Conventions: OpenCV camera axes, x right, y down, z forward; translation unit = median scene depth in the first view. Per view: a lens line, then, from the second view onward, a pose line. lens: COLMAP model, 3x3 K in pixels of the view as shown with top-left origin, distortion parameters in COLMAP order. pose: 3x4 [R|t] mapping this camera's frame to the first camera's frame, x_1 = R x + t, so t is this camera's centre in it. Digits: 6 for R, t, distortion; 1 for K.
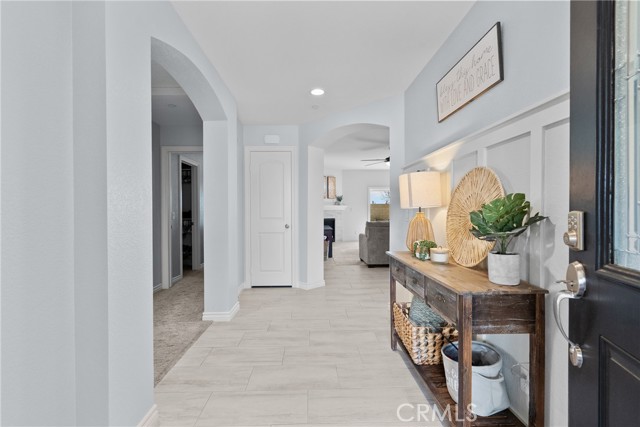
lens RADIAL K [[292.5, 0, 320.0], [0, 292.5, 213.5], [0, 0, 1]] dist [-0.000590, 0.000103]
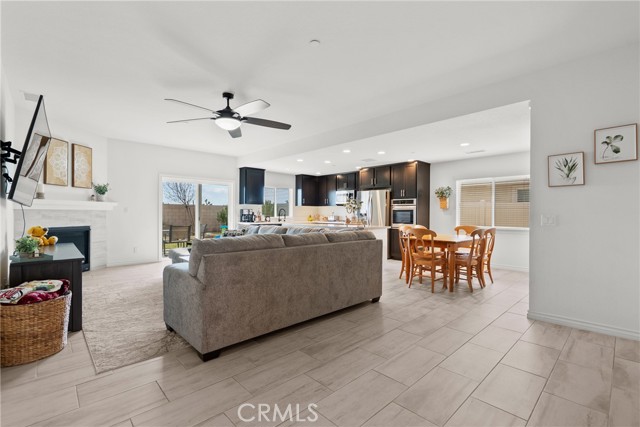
lens RADIAL K [[290.1, 0, 317.1], [0, 290.1, 215.6], [0, 0, 1]] dist [-0.002171, -0.000215]
pose [[0.753273, 0.007611, 0.657664, 0.015658], [-0.005295, 0.999971, -0.005508, -0.001256], [-0.657686, 0.000666, 0.753292, 0.334421]]
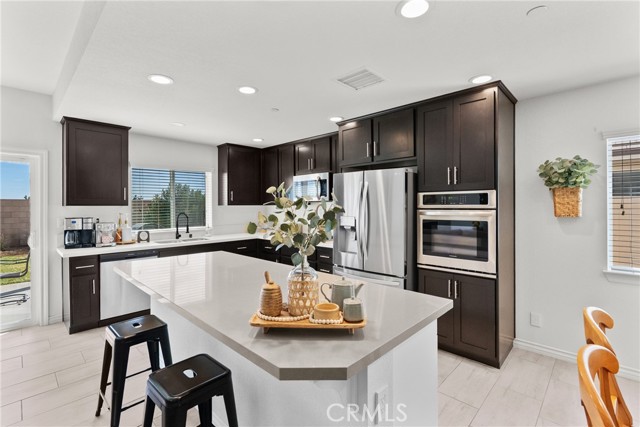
lens RADIAL K [[294.0, 0, 317.4], [0, 294.0, 208.9], [0, 0, 1]] dist [-0.001242, 0.000111]
pose [[0.720018, -0.006811, 0.693922, 0.341742], [0.006489, 0.999974, 0.003082, -0.030381], [-0.693926, 0.002283, 0.720043, 0.603856]]
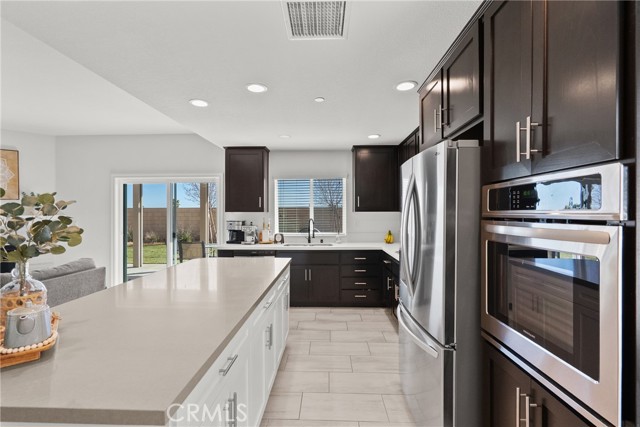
lens RADIAL K [[295.8, 0, 316.7], [0, 295.8, 213.2], [0, 0, 1]] dist [-0.001639, -0.000059]
pose [[0.997713, 0.003202, -0.067520, 0.529840], [-0.003683, 0.999969, -0.007003, -0.030146], [0.067496, 0.007235, 0.997693, 0.594628]]
